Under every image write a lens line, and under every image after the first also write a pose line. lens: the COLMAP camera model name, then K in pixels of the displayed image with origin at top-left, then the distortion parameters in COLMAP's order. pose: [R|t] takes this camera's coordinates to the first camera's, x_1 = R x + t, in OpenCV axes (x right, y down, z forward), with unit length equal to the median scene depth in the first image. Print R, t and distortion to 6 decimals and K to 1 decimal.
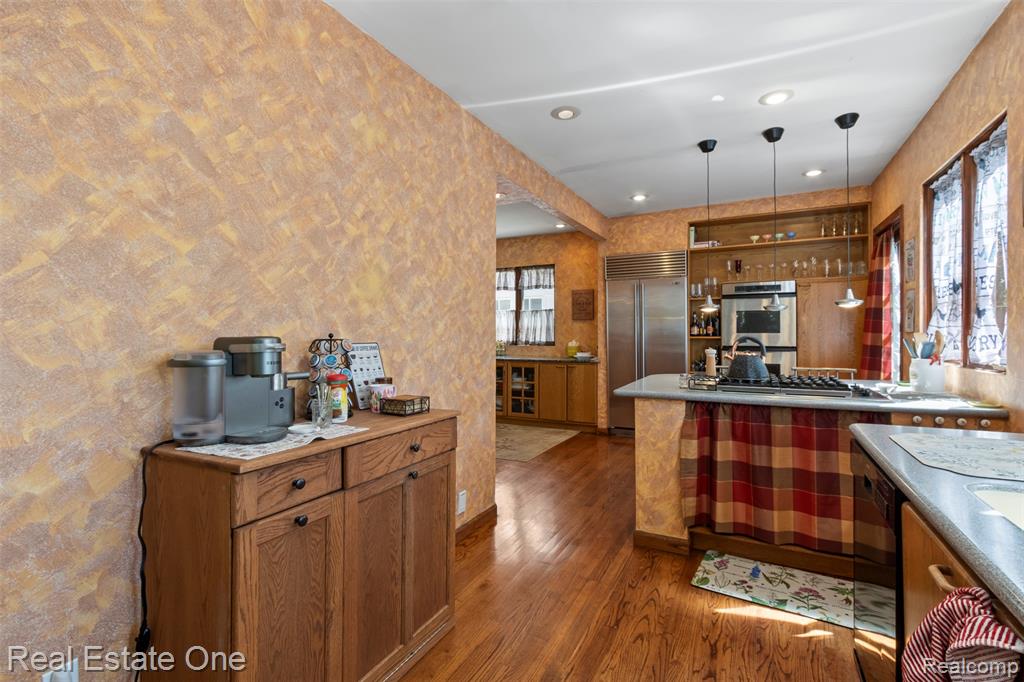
lens RADIAL K [[472.5, 0, 513.3], [0, 472.5, 328.9], [0, 0, 1]] dist [0.002616, 0.000379]
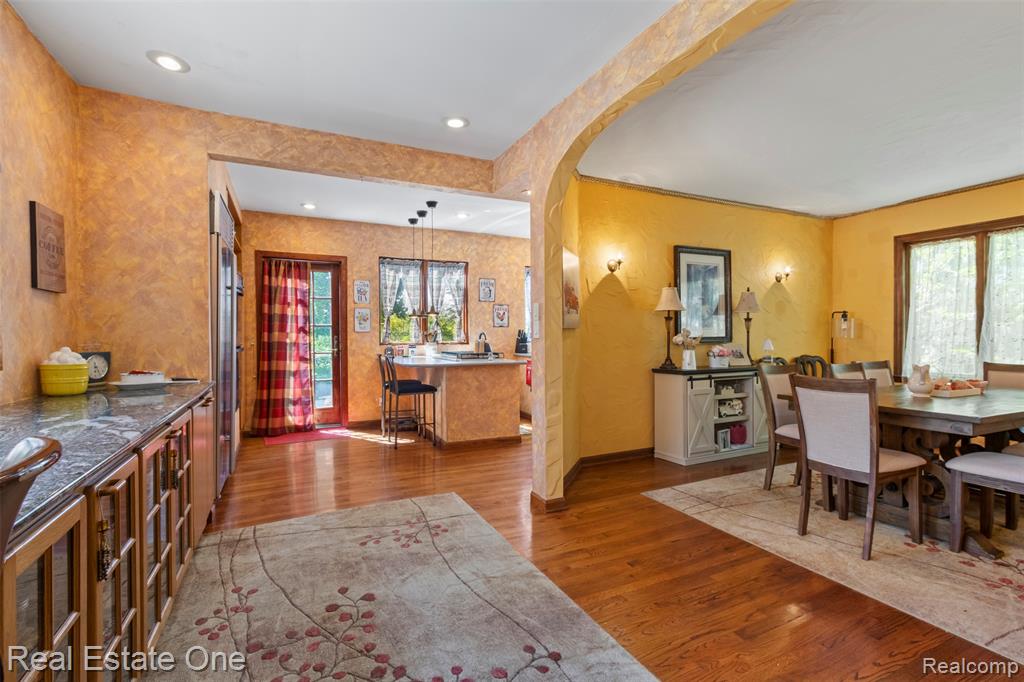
lens RADIAL K [[464.9, 0, 508.0], [0, 464.9, 339.3], [0, 0, 1]] dist [0.001234, -0.000099]
pose [[-0.797323, 0.002545, 0.603548, -0.780041], [0.005189, 0.999983, 0.002639, 0.039853], [-0.603531, 0.005236, -0.797322, 2.391148]]
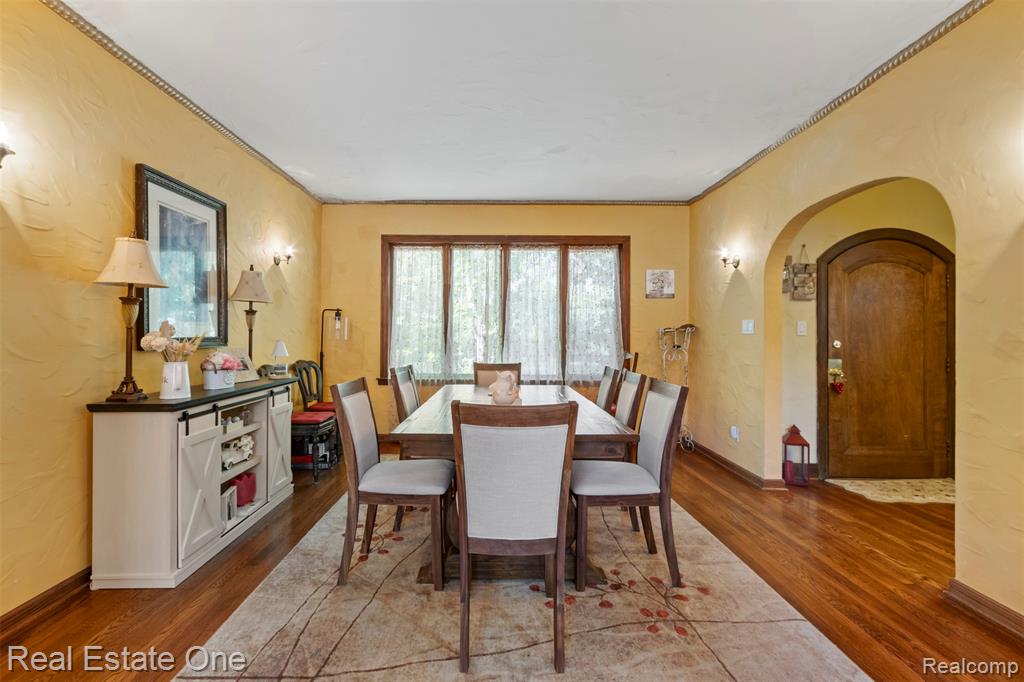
lens RADIAL K [[473.1, 0, 494.3], [0, 473.1, 335.5], [0, 0, 1]] dist [0.000509, -0.000152]
pose [[-0.892385, -0.001490, -0.451273, -0.464600], [-0.000003, 0.999995, -0.003294, 0.038393], [0.451275, -0.002938, -0.892380, 1.825670]]
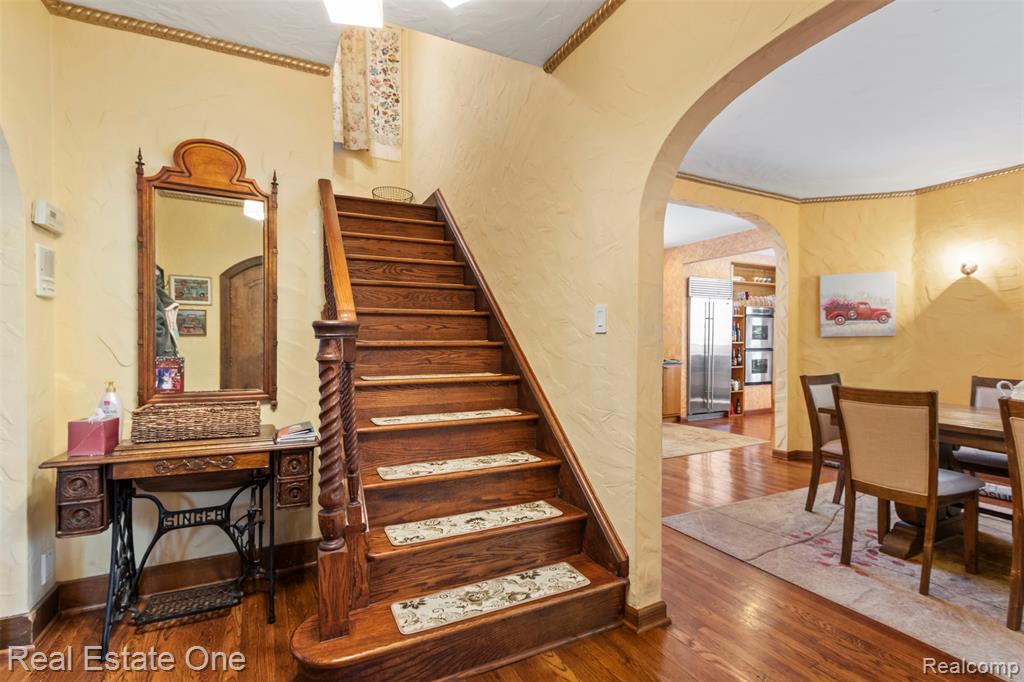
lens RADIAL K [[466.1, 0, 511.7], [0, 466.1, 348.2], [0, 0, 1]] dist [0.000691, -0.000024]
pose [[0.585147, -0.004065, 0.810917, -2.079349], [-0.007996, 0.999910, 0.010782, 0.045177], [-0.810888, -0.012793, 0.585062, 1.287274]]
